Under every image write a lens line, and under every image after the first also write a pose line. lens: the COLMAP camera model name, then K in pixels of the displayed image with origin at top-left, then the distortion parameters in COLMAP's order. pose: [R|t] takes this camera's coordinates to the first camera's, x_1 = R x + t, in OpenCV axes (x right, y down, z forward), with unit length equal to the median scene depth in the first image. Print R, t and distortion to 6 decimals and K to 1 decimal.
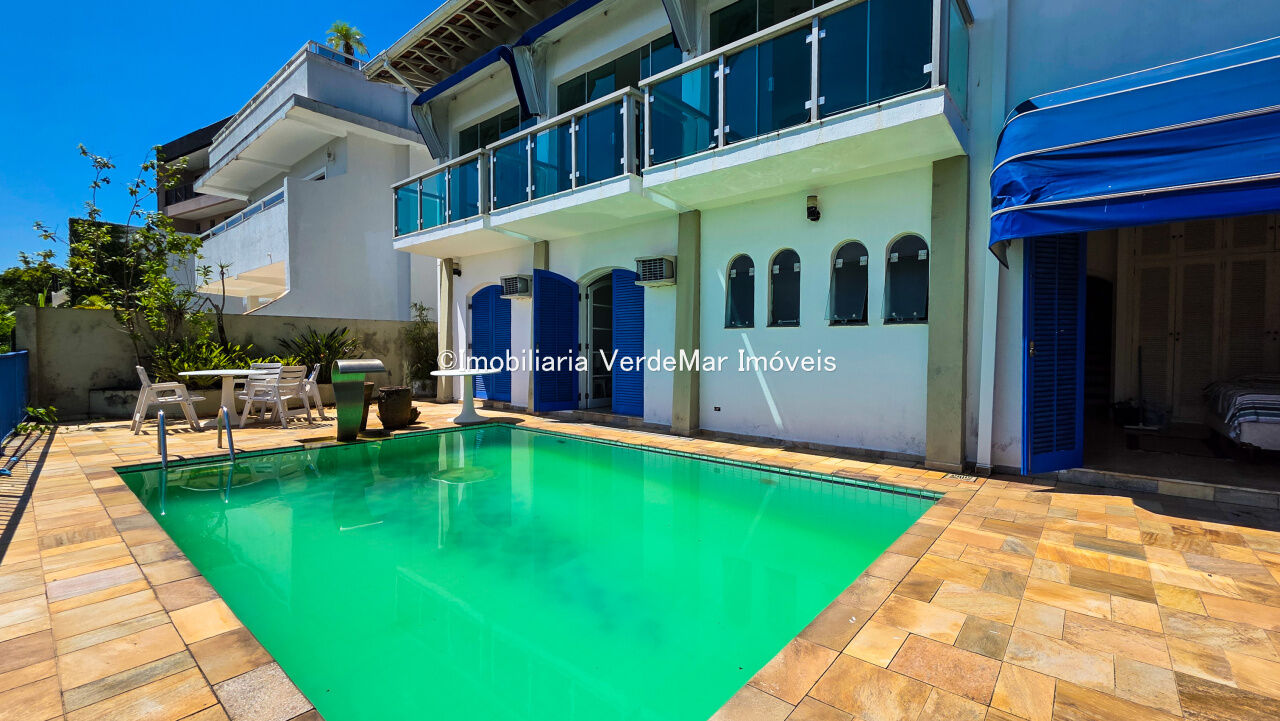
lens RADIAL K [[529.3, 0, 655.2], [0, 529.3, 358.7], [0, 0, 1]] dist [0.010357, 0.000237]
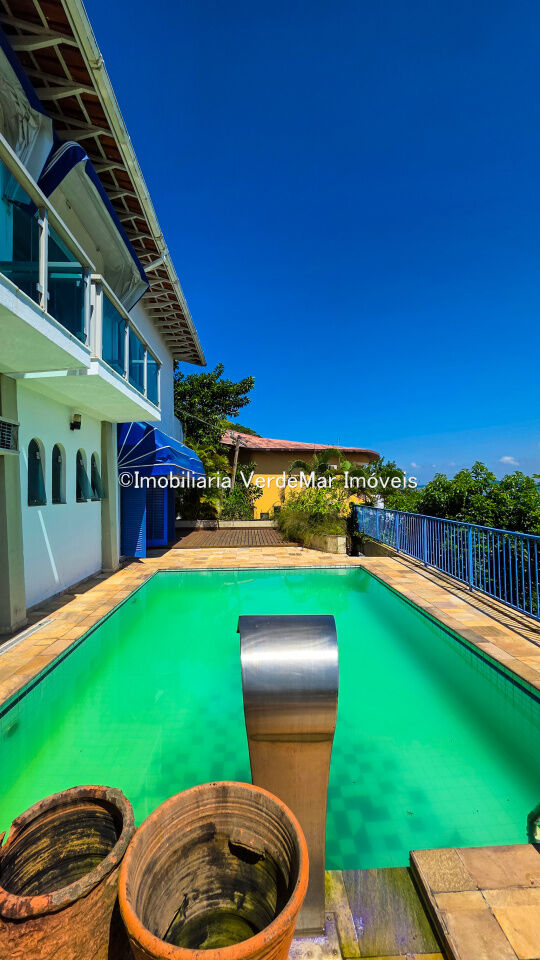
lens RADIAL K [[390.2, 0, 261.9], [0, 390.2, 480.5], [0, 0, 1]] dist [0.011562, -0.002210]
pose [[-0.666457, 0.011835, 0.745450, -0.728480], [0.020743, 0.999781, 0.002673, -0.099554], [-0.745255, 0.017244, -0.666556, 1.150721]]
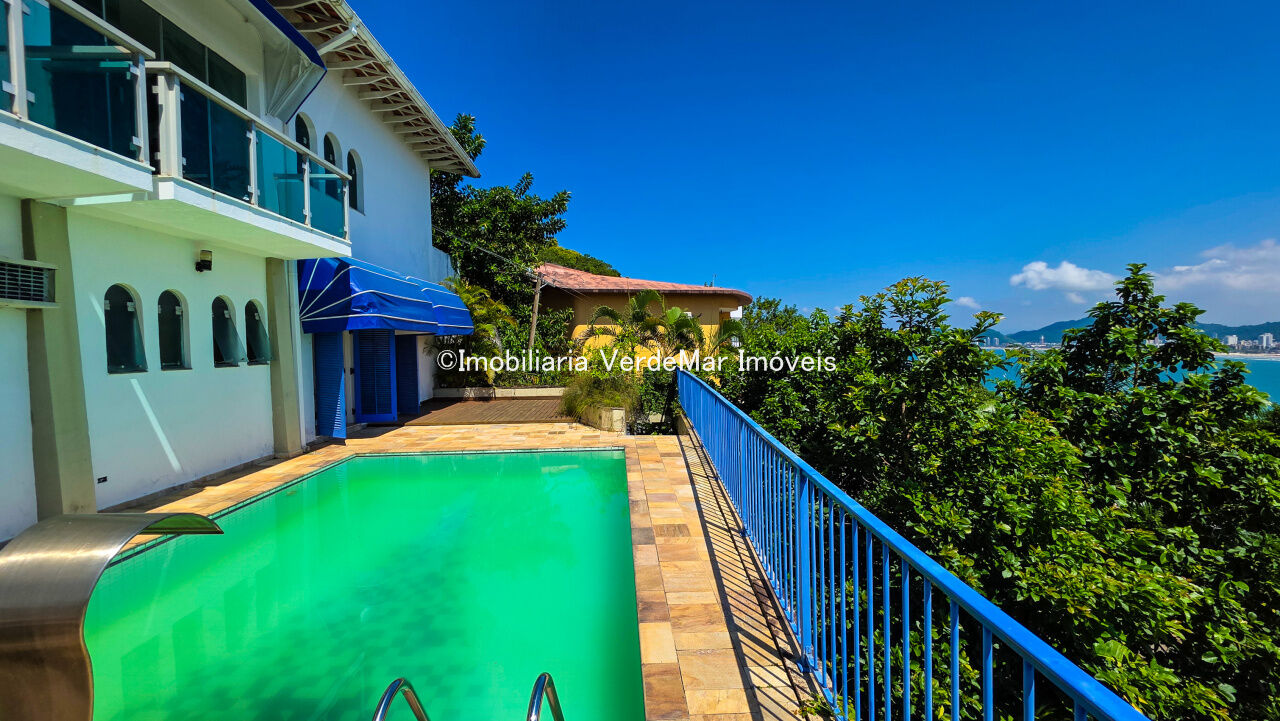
lens RADIAL K [[518.9, 0, 631.7], [0, 518.9, 367.2], [0, 0, 1]] dist [0.007160, -0.000380]
pose [[-0.670987, -0.035768, 0.740606, -0.945792], [0.024091, 0.997257, 0.069989, -0.102175], [-0.741078, 0.064803, -0.668284, 0.927797]]
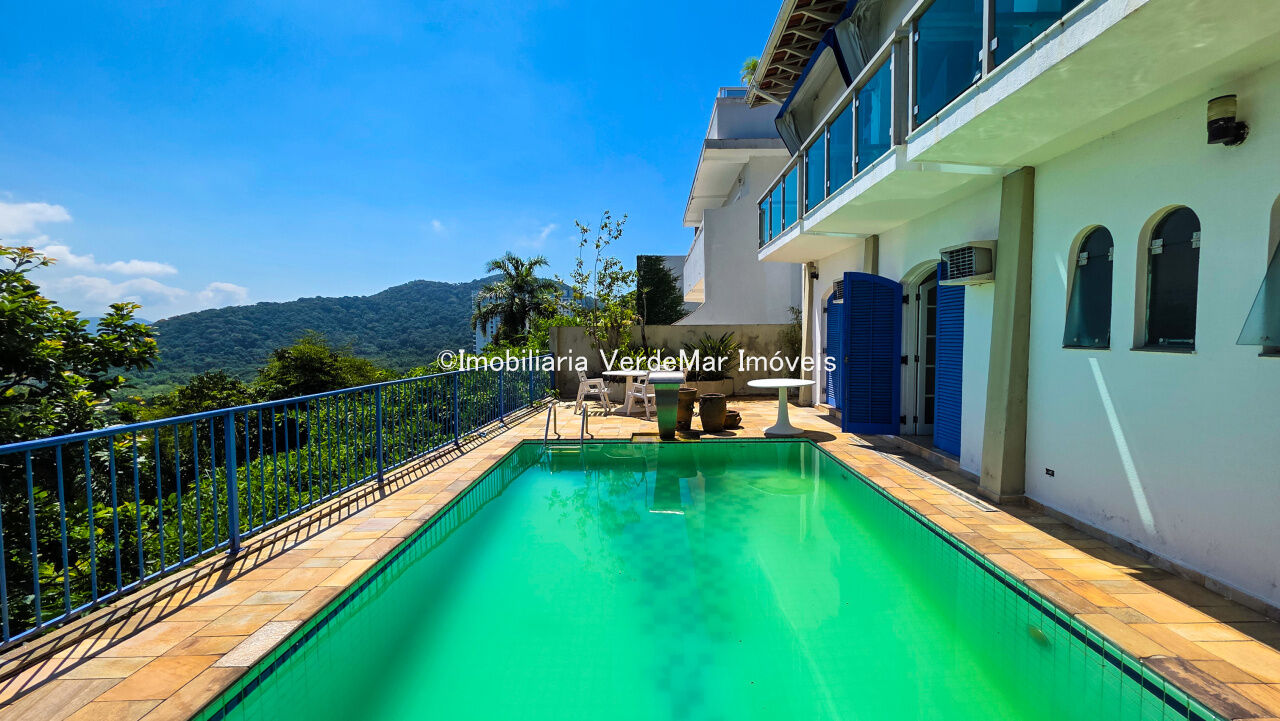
lens RADIAL K [[518.9, 0, 651.4], [0, 518.9, 362.6], [0, 0, 1]] dist [0.007160, -0.000380]
pose [[0.646855, 0.032547, -0.761918, 0.283212], [-0.003964, 0.999219, 0.039318, -0.061892], [0.762603, -0.022413, 0.646479, 0.223476]]
